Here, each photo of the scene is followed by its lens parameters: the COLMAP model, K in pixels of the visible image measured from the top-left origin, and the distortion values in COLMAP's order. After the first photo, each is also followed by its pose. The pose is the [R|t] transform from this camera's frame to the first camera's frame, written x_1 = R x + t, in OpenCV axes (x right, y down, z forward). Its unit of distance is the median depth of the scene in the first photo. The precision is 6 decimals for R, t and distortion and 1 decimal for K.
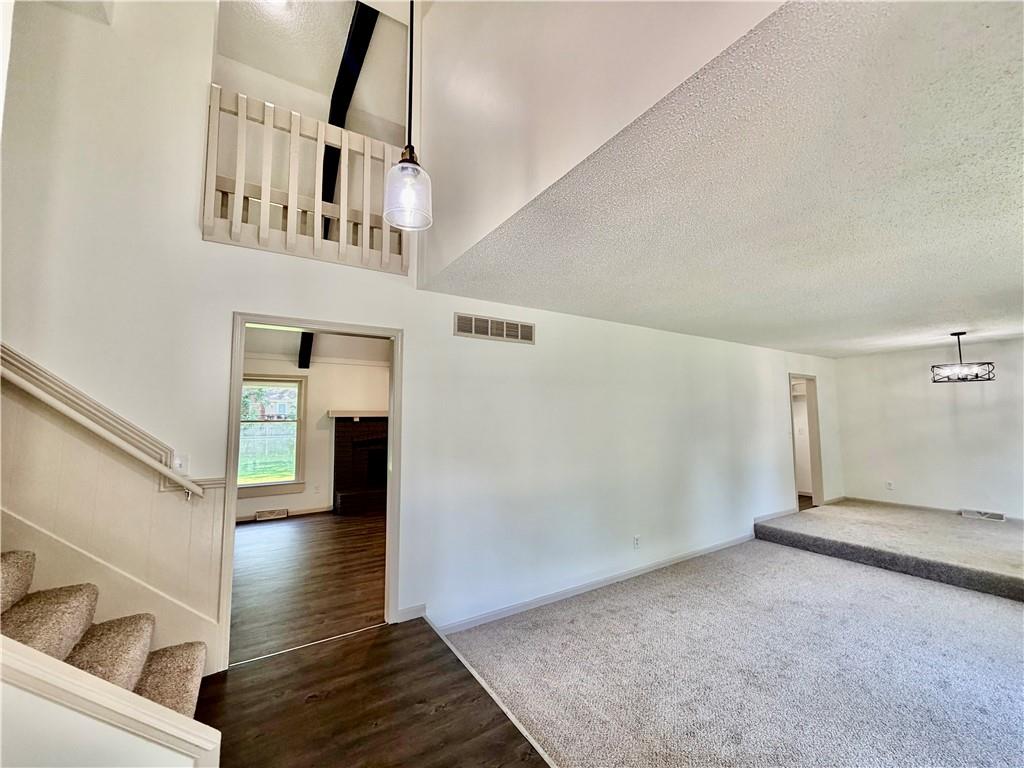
lens RADIAL K [[409.2, 0, 511.2], [0, 409.2, 383.9], [0, 0, 1]] dist [-0.000264, 0.000173]
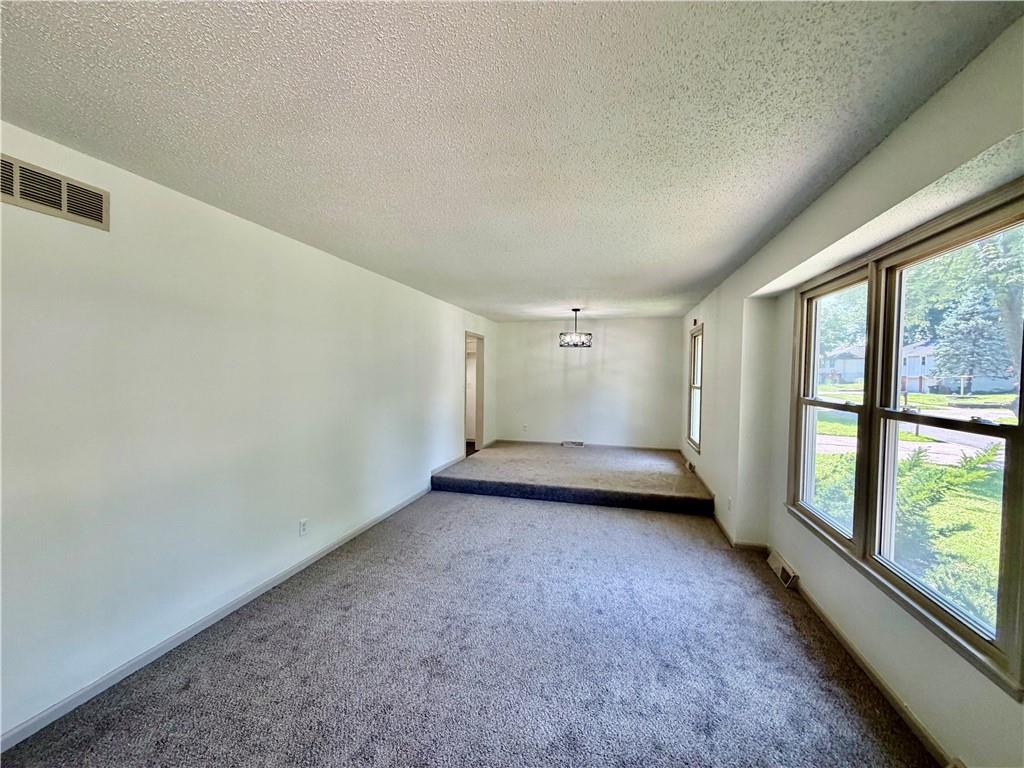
lens RADIAL K [[409.2, 0, 511.2], [0, 409.2, 383.9], [0, 0, 1]] dist [-0.000264, 0.000173]
pose [[0.738291, -0.005021, 0.674464, 0.074024], [-0.068552, 0.994235, 0.082441, 0.021861], [-0.670990, -0.107102, 0.733691, 0.191335]]
